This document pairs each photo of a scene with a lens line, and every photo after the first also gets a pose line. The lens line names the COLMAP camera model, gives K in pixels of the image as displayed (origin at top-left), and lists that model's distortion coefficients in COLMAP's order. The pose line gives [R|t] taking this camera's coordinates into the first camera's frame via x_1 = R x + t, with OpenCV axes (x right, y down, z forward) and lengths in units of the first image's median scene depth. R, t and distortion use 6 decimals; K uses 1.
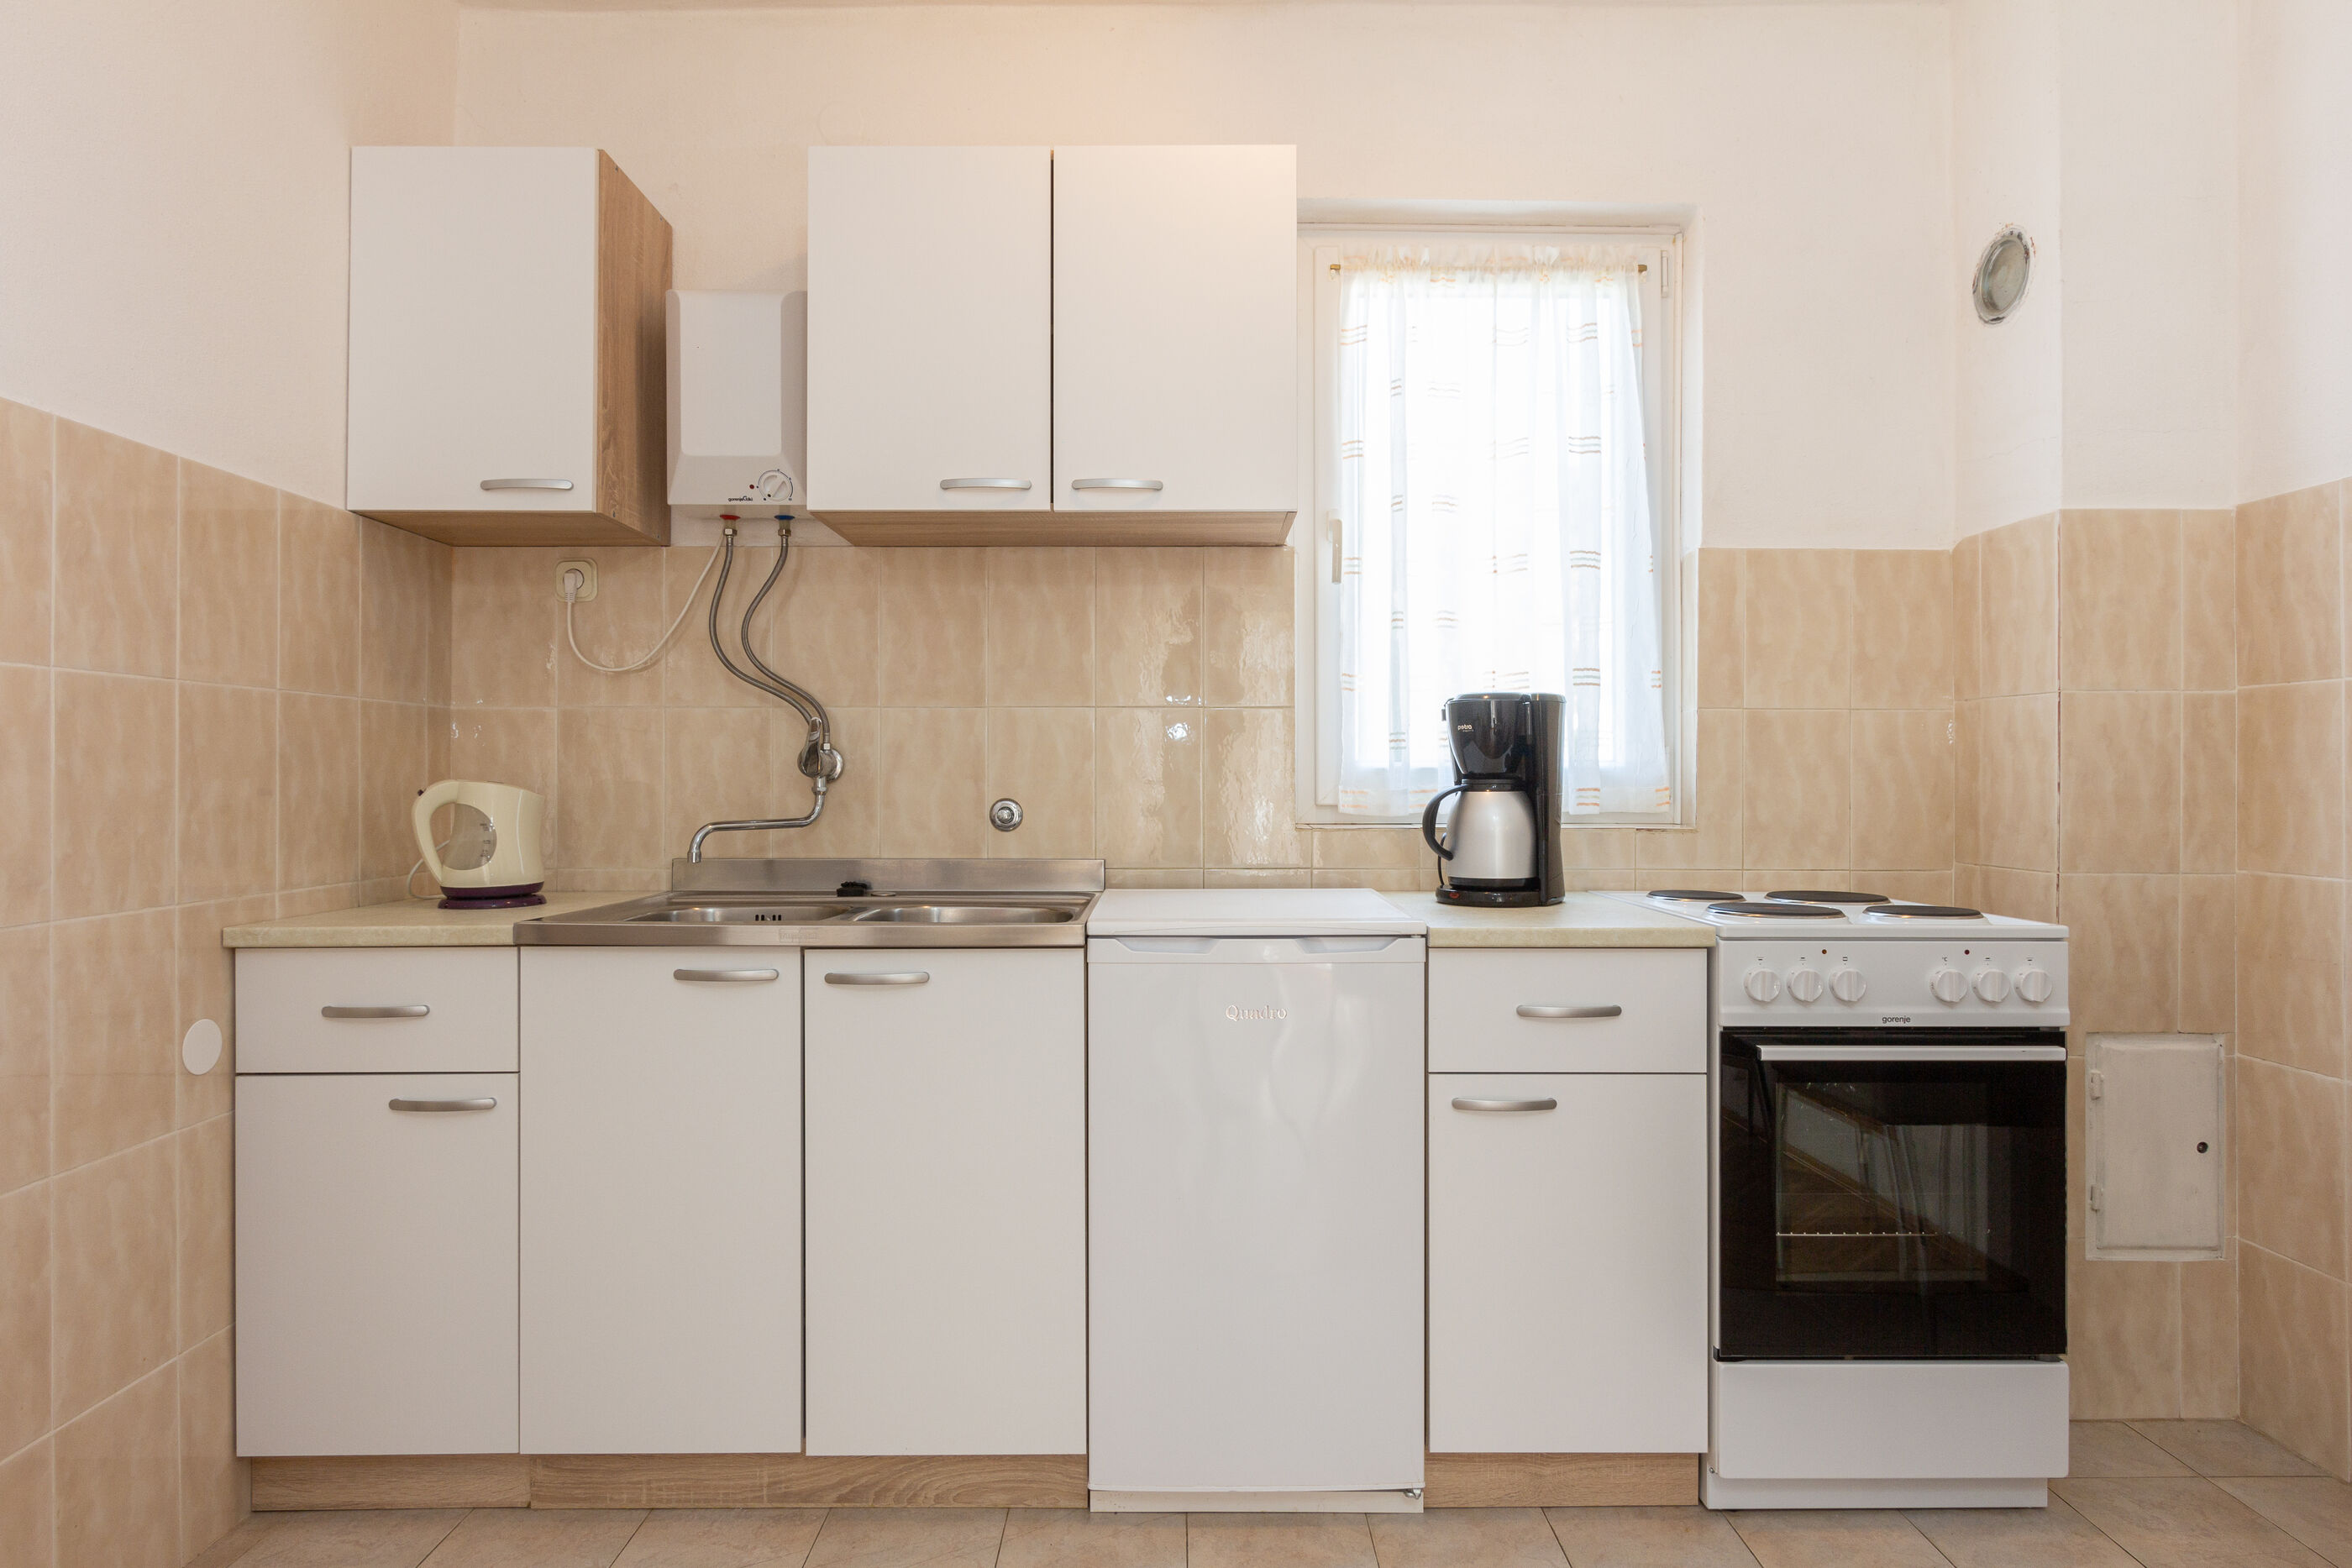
lens RADIAL K [[1287.4, 0, 1178.5], [0, 1287.4, 781.5], [0, 0, 1]] dist [-0.016255, 0.000526]
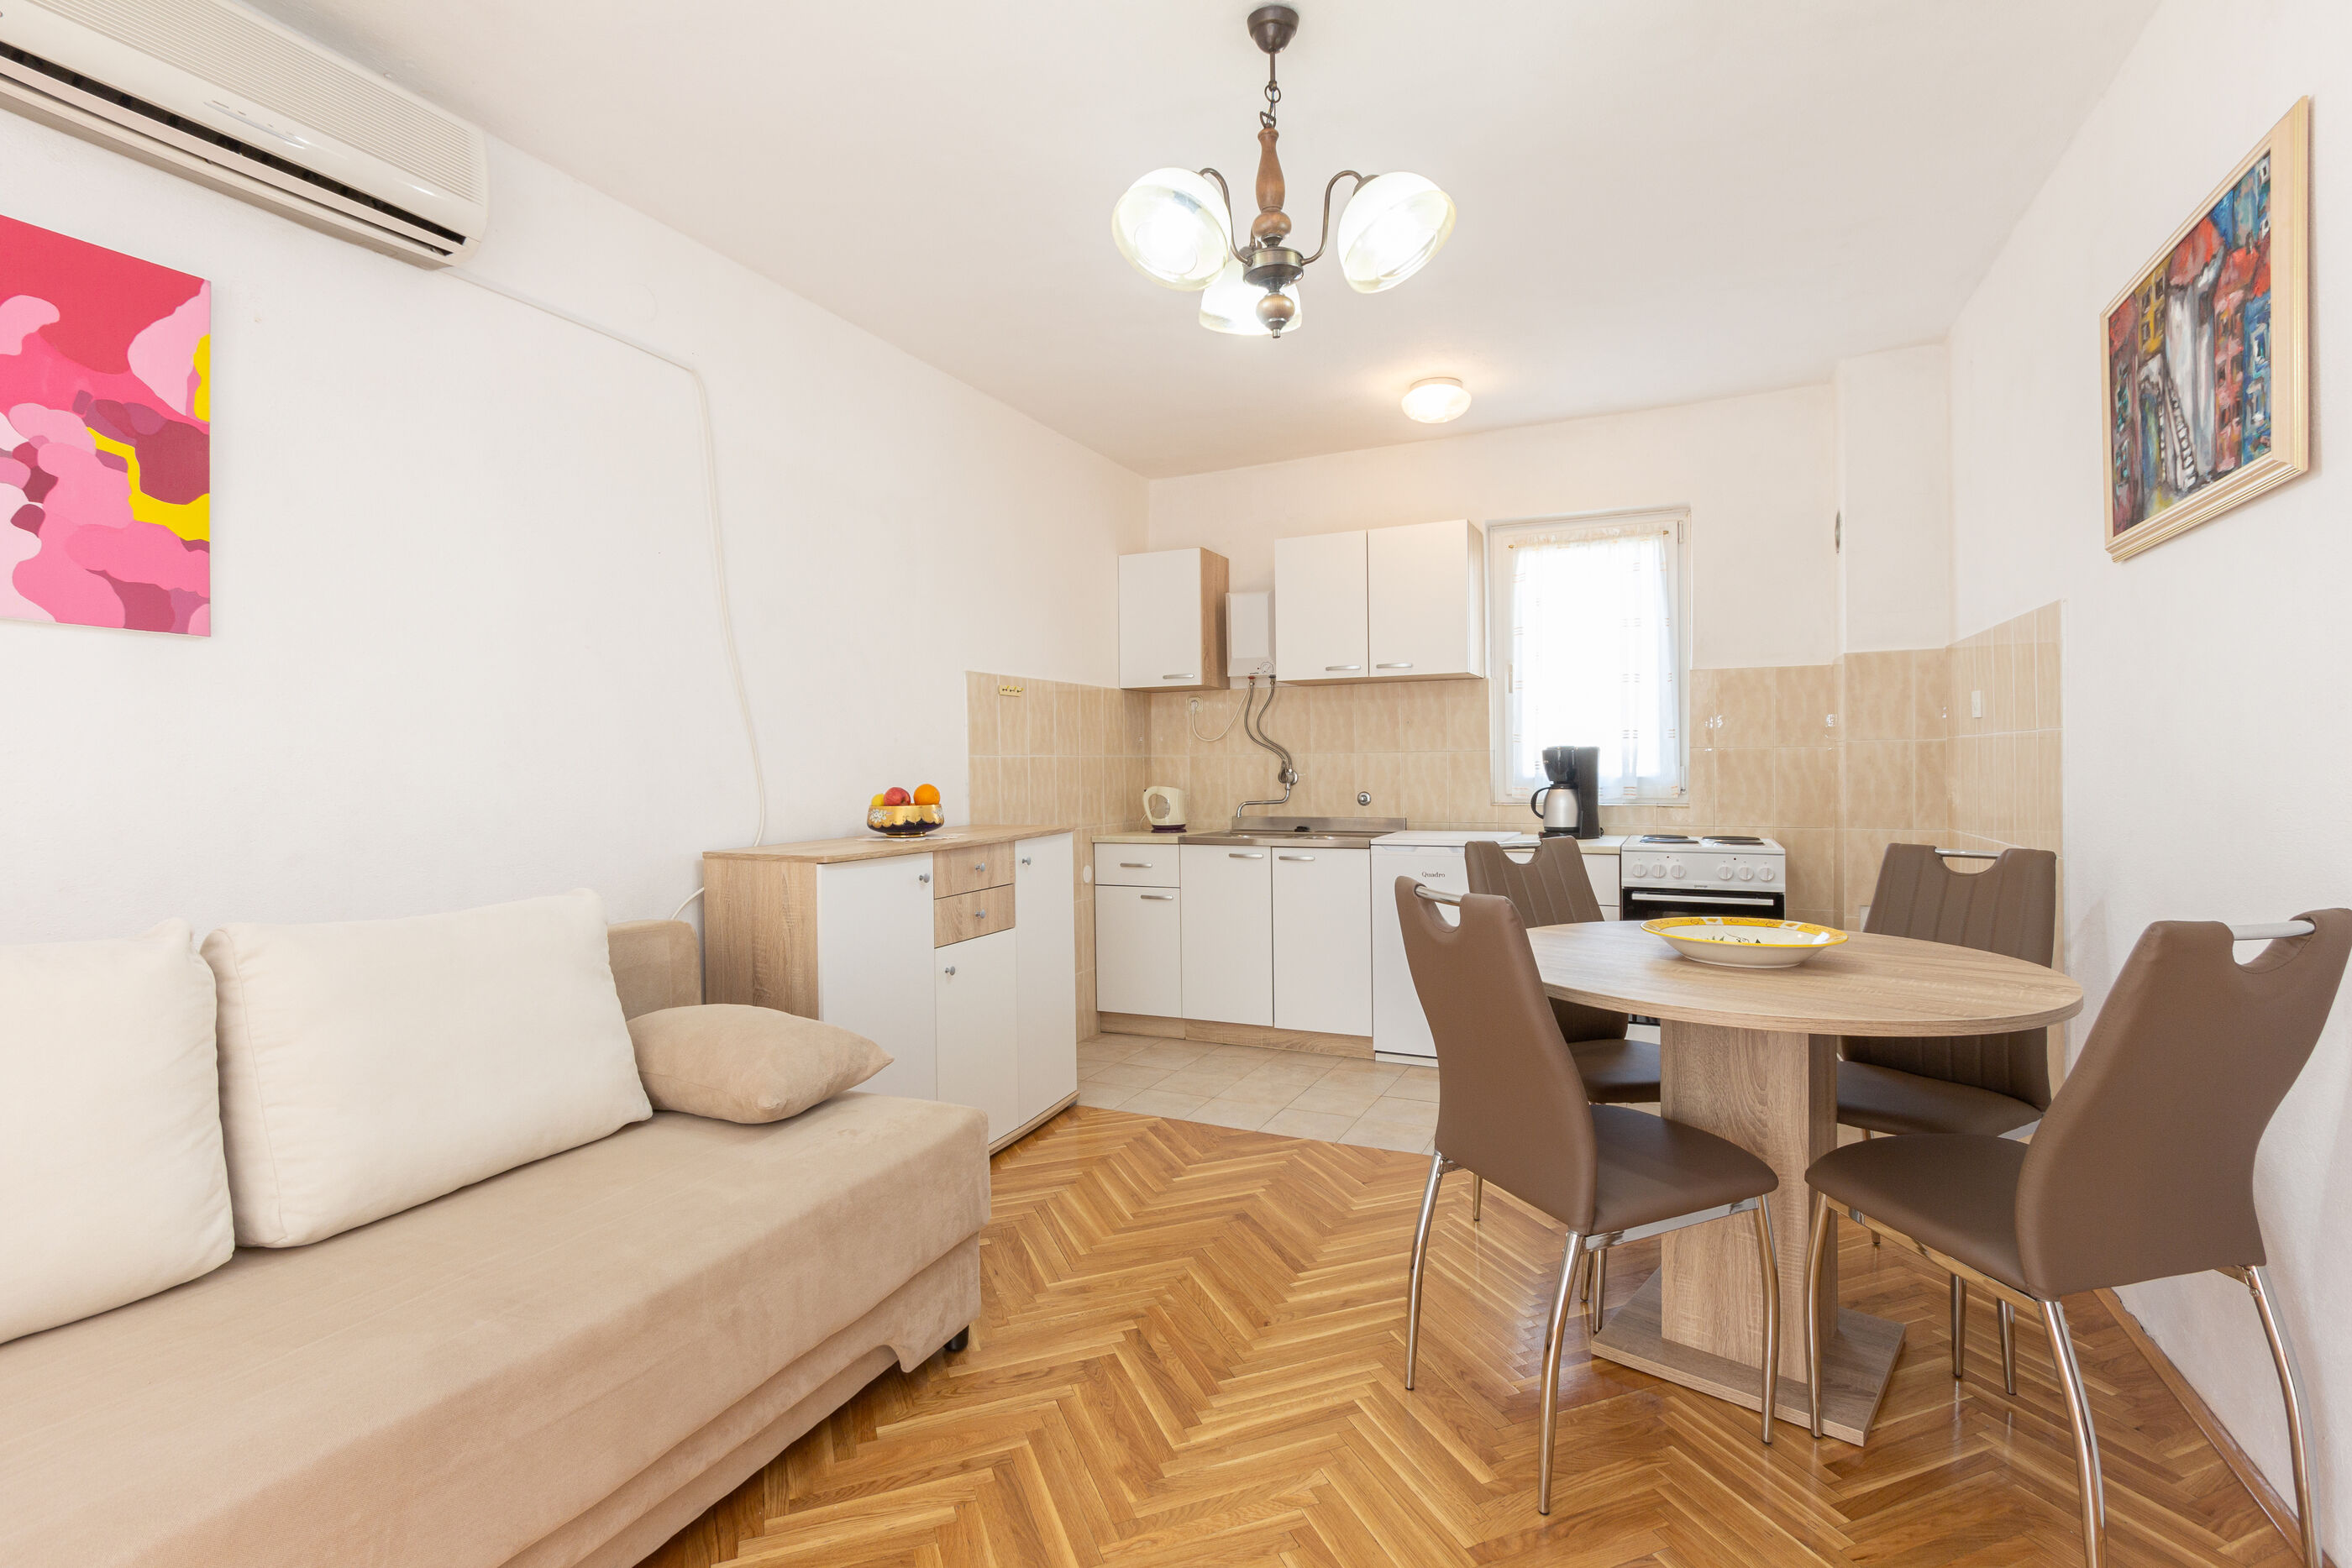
lens RADIAL K [[1110.2, 0, 1176.8], [0, 1110.2, 768.4], [0, 0, 1]] dist [-0.006944, -0.000176]
pose [[0.900944, -0.009309, -0.433835, 0.470761], [0.011711, 0.999927, 0.002865, -0.041872], [0.433776, -0.007662, 0.900988, -1.043664]]
